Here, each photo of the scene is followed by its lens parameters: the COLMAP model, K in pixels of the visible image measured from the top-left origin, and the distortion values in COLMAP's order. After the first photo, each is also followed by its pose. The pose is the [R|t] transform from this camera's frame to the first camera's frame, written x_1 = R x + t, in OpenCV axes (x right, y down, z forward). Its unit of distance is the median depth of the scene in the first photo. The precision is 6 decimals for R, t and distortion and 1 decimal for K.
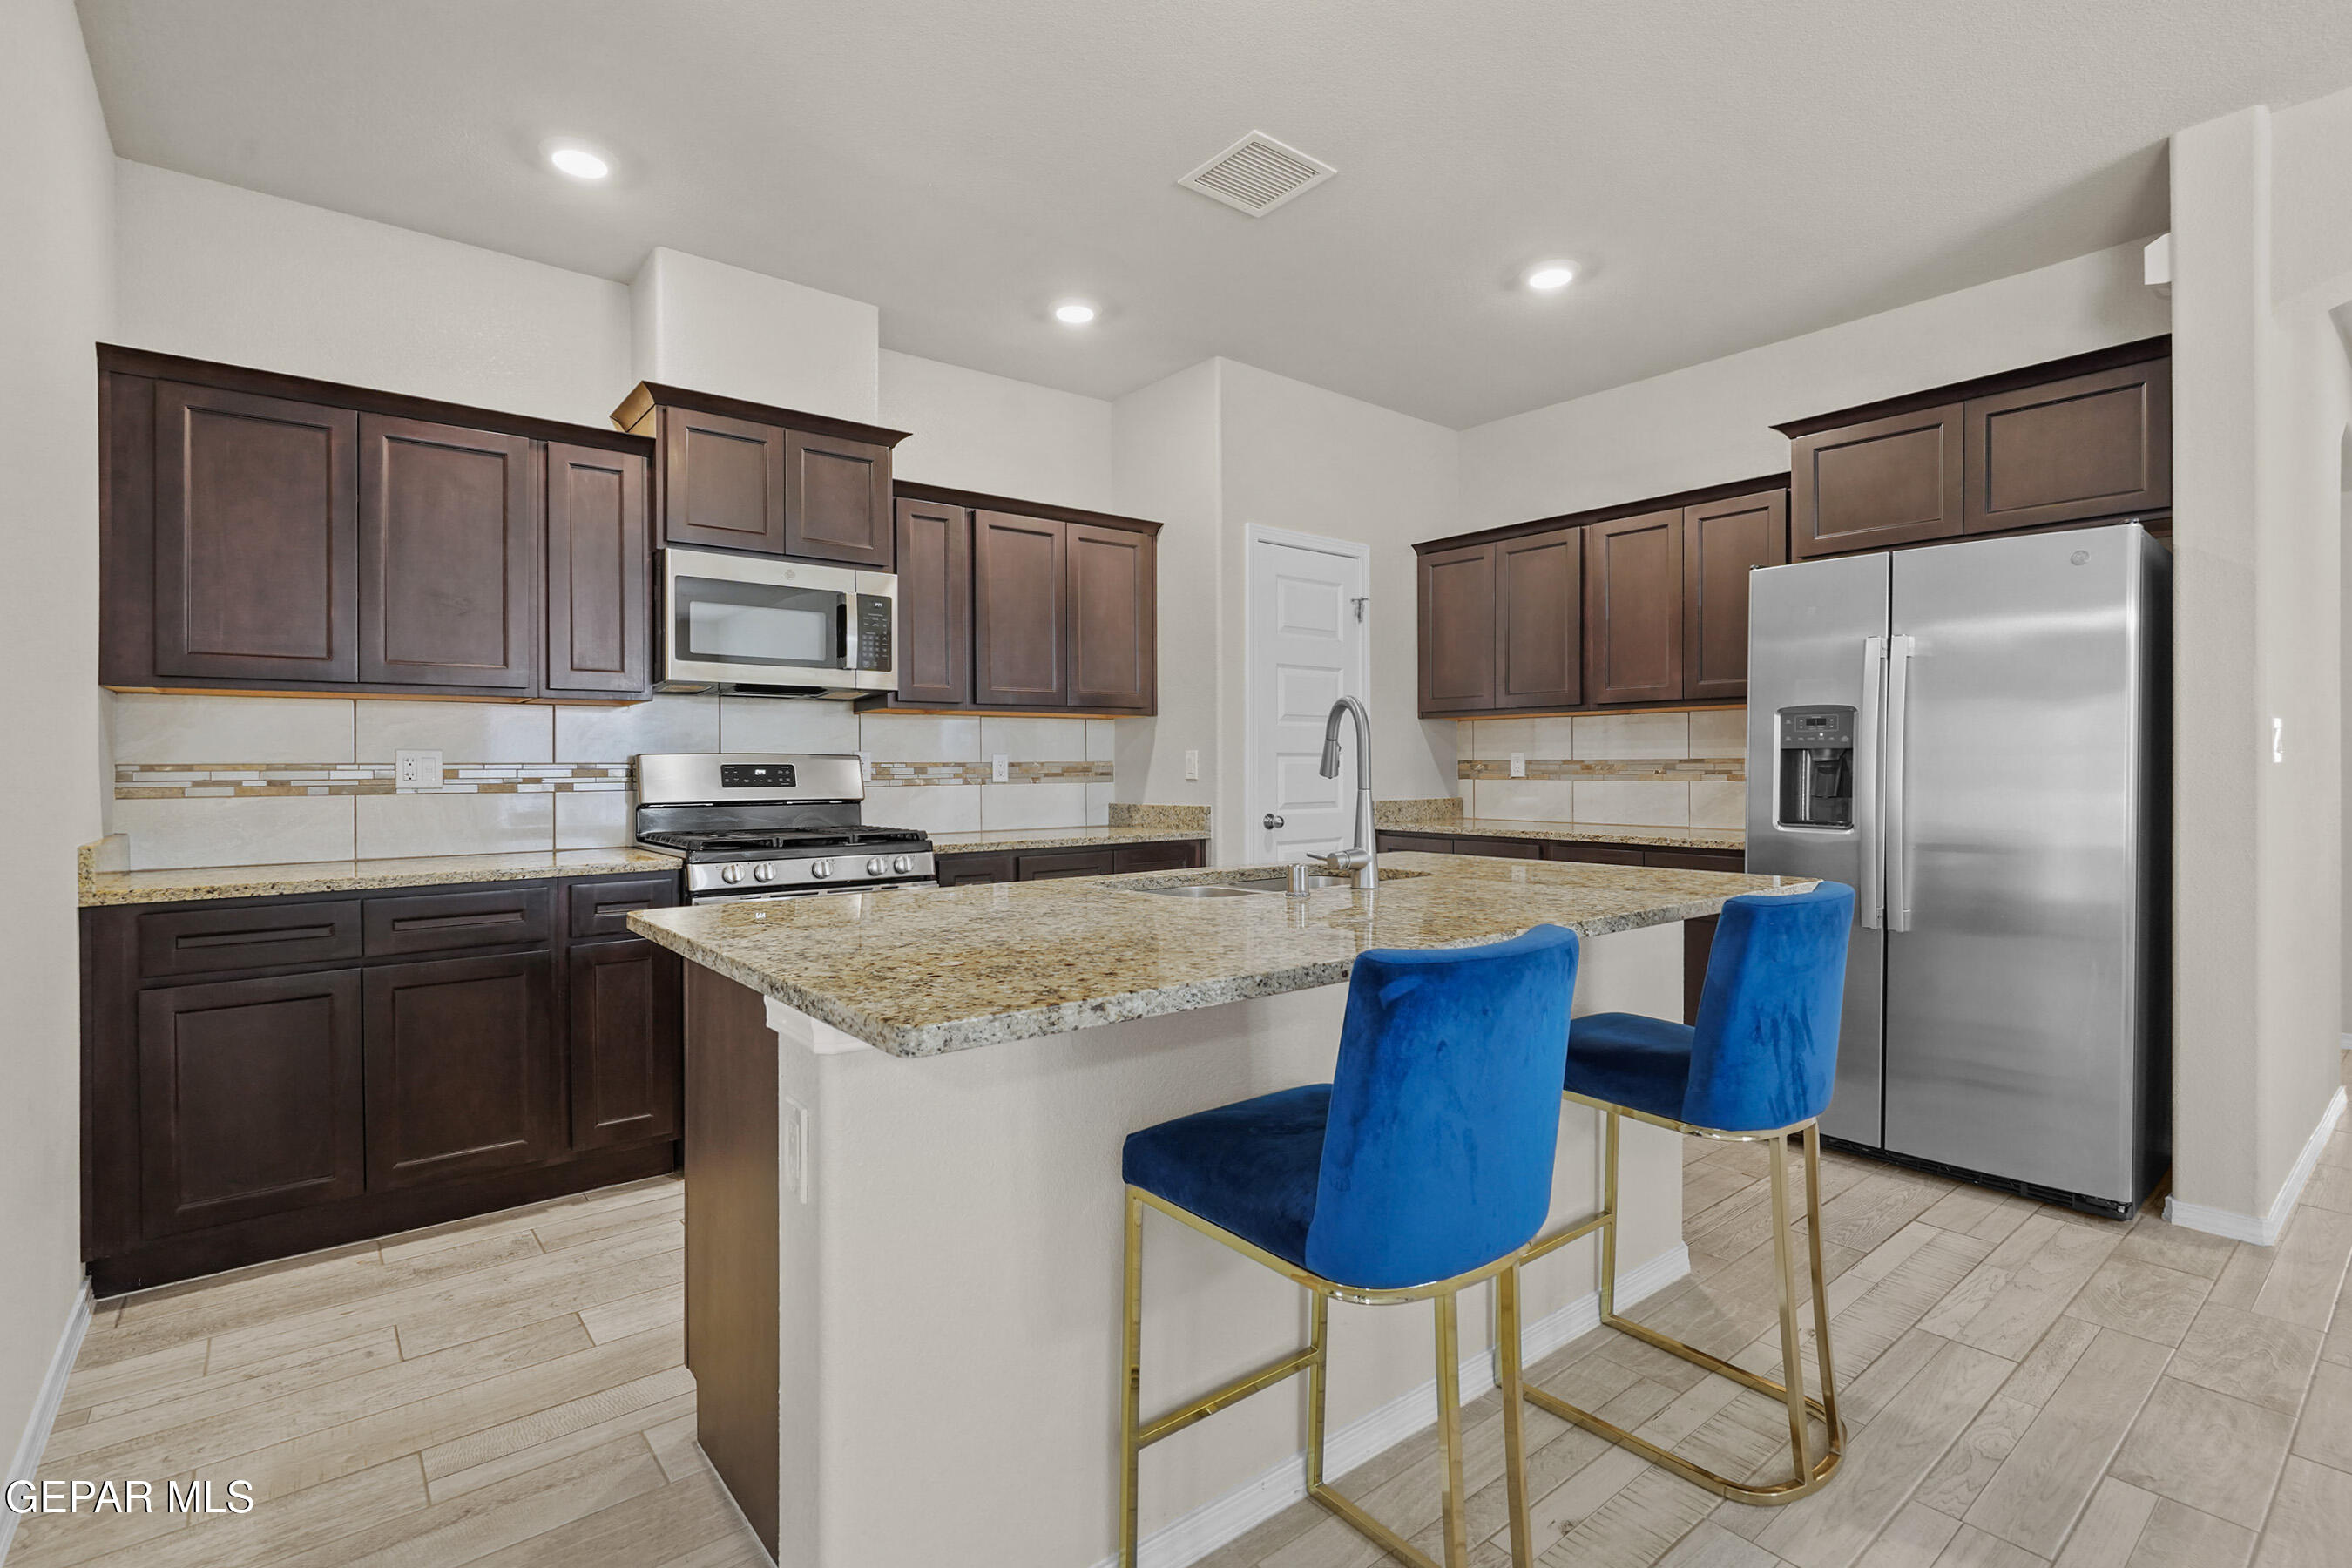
lens RADIAL K [[1108.3, 0, 1171.8], [0, 1108.3, 746.1], [0, 0, 1]] dist [-0.027542, 0.012272]
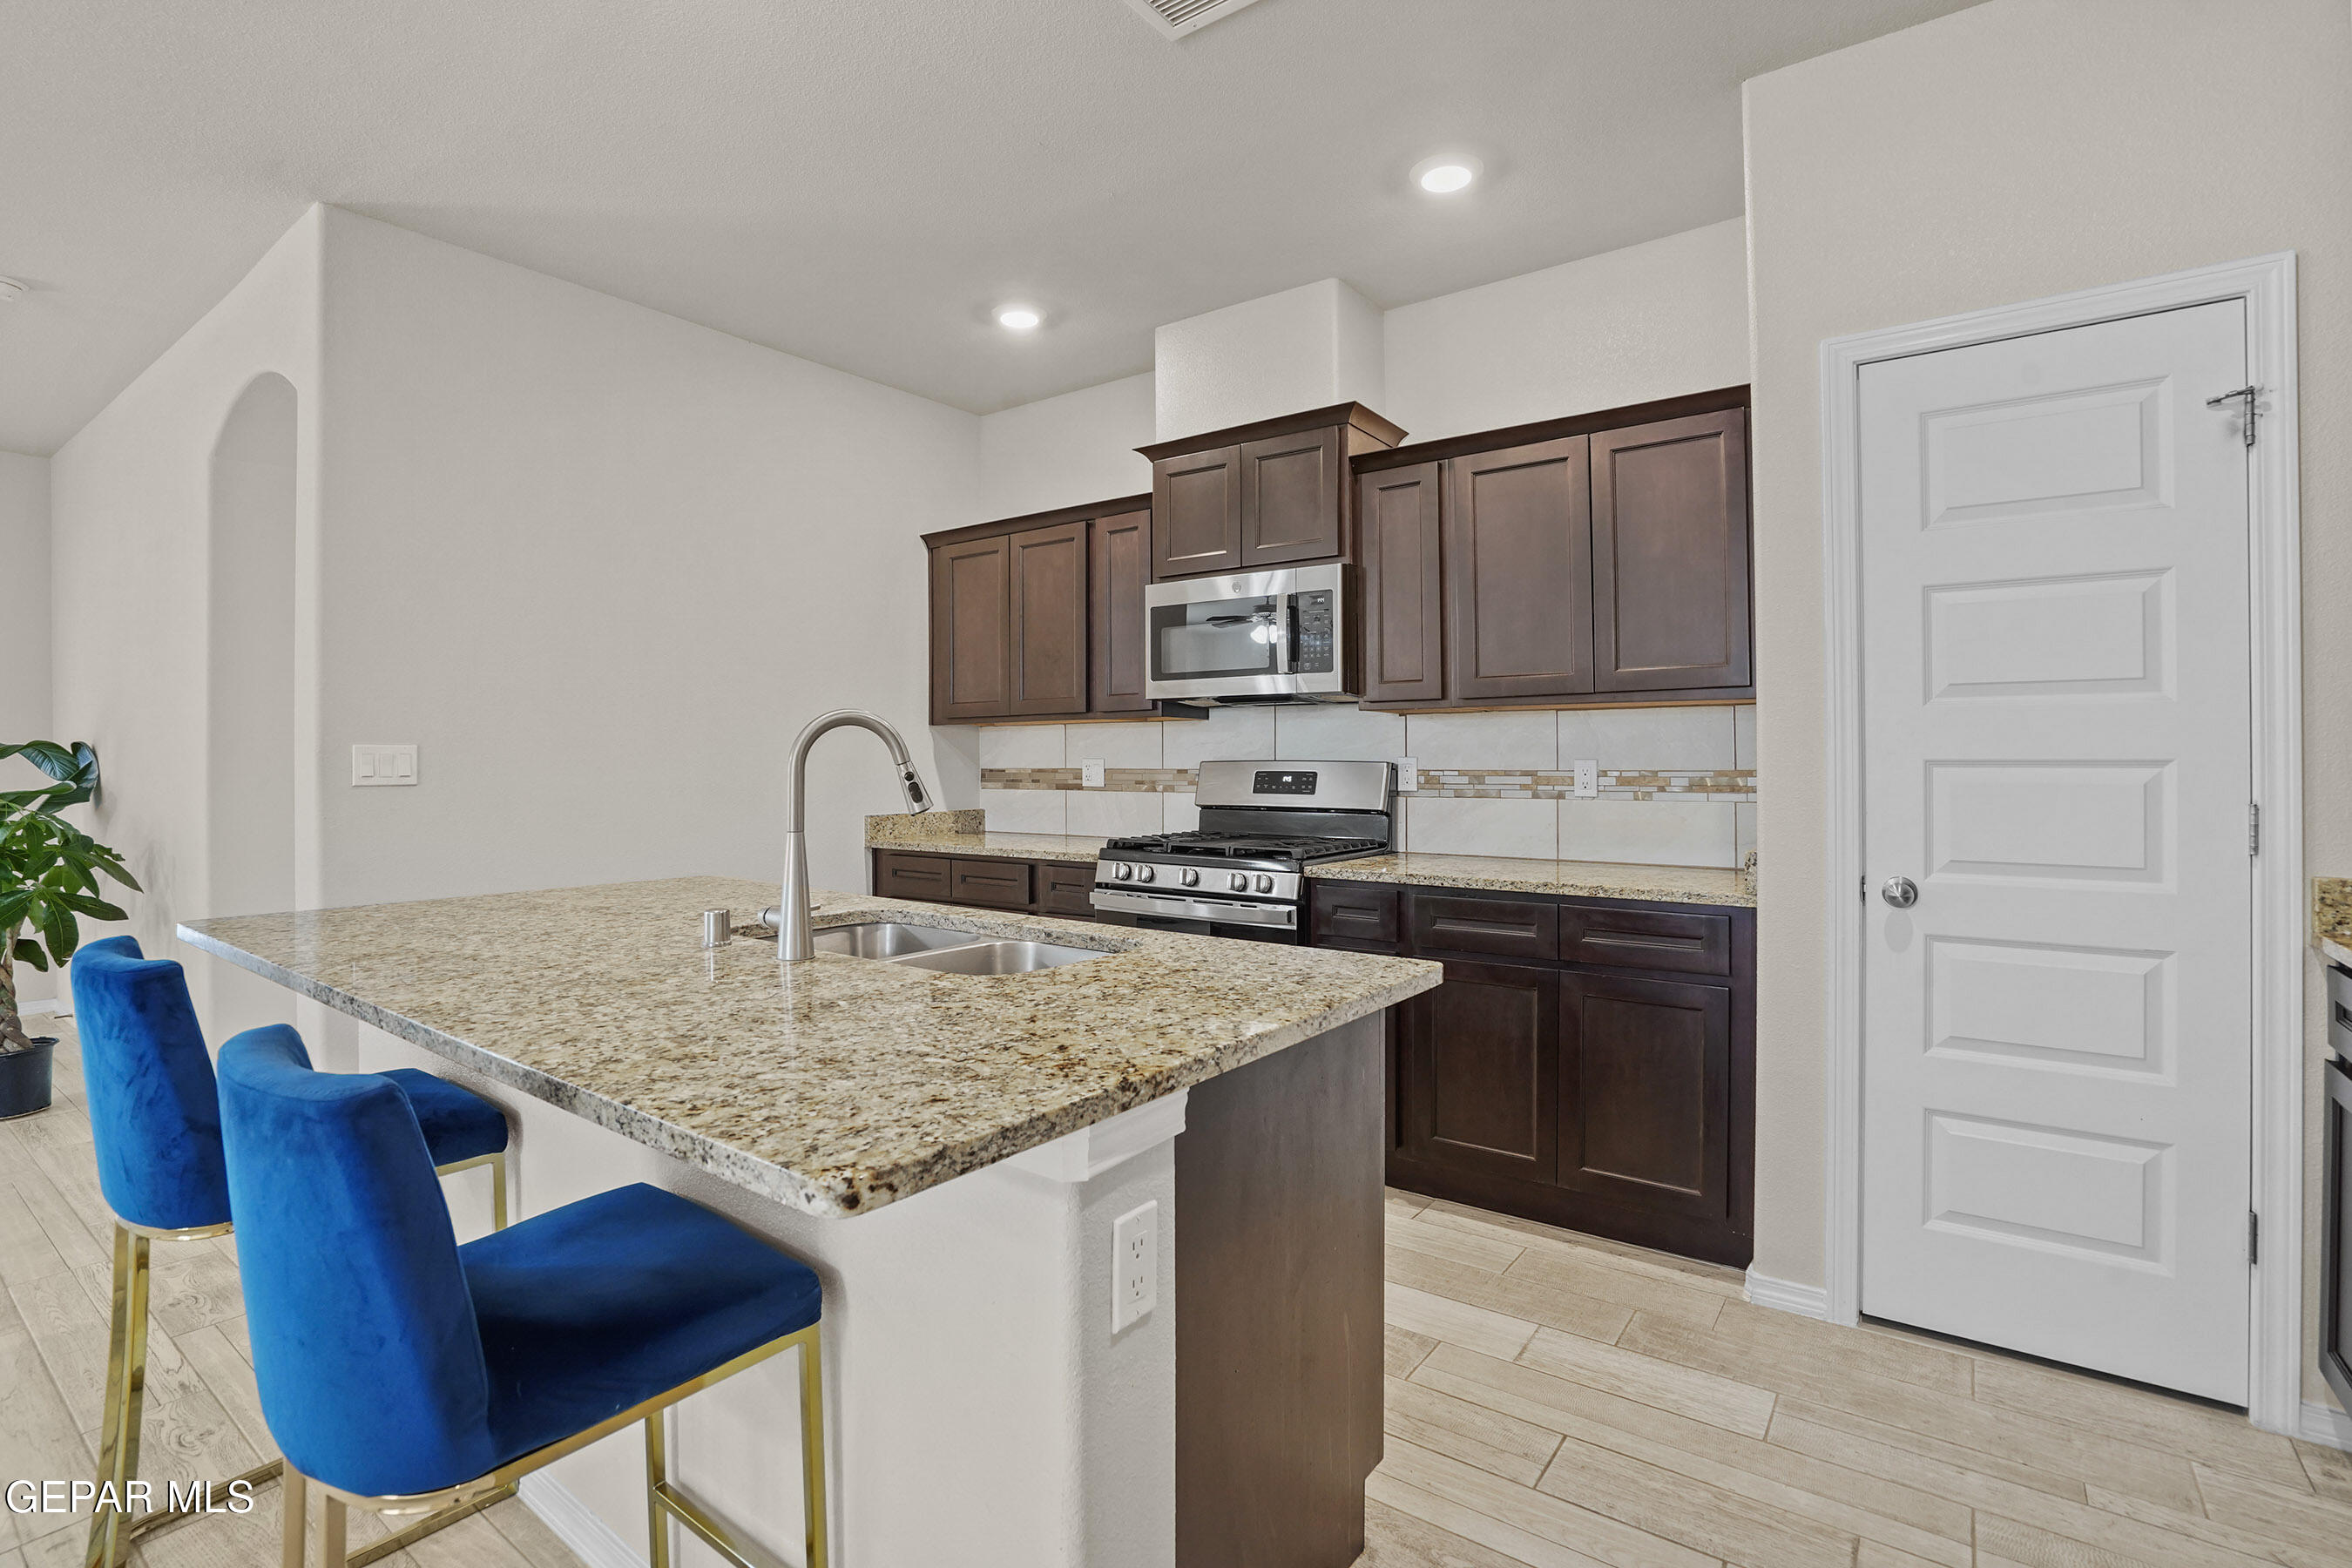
lens RADIAL K [[1135.0, 0, 1181.2], [0, 1135.0, 769.0], [0, 0, 1]] dist [-0.017879, 0.000581]
pose [[0.245545, 0.016098, -0.969252, 0.624778], [0.020804, 0.999544, 0.021872, -0.010763], [0.969162, -0.025535, 0.245098, 0.647136]]
